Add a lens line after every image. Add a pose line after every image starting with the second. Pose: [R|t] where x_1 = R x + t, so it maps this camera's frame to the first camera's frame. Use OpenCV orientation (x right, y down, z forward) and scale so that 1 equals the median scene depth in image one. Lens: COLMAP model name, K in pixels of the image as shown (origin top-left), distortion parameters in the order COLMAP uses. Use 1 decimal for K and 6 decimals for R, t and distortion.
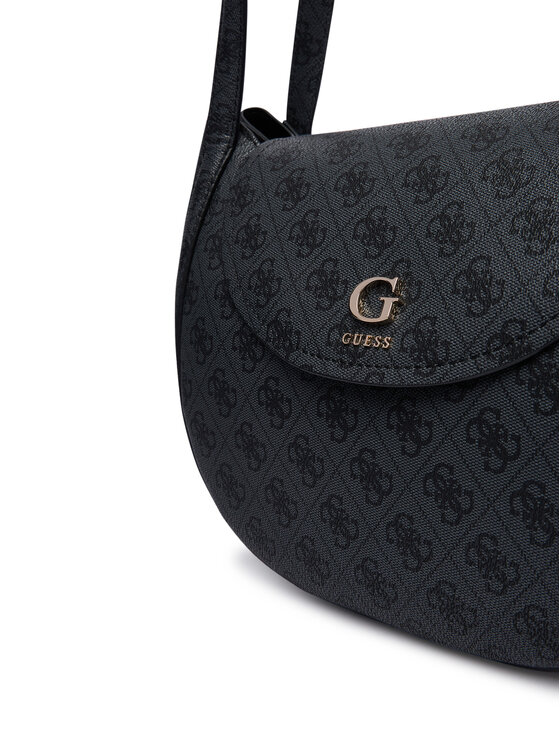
lens RADIAL K [[889.7, 0, 276.7], [0, 889.7, 372.0], [0, 0, 1]] dist [-0.014984, 0.000000]
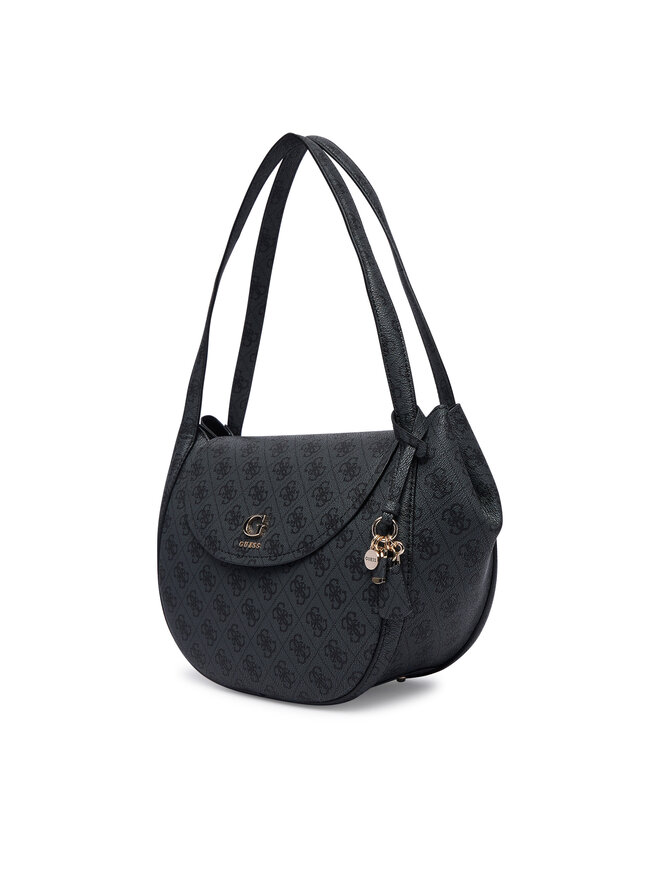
lens RADIAL K [[1208.2, 0, 331.1], [0, 1208.2, 445.7], [0, 0, 1]] dist [0.212820, 0.000000]
pose [[0.999156, 0.027514, 0.030498, 0.182679], [-0.022218, 0.986525, -0.162095, 0.176068], [-0.034546, 0.161281, 0.986304, -1.705607]]
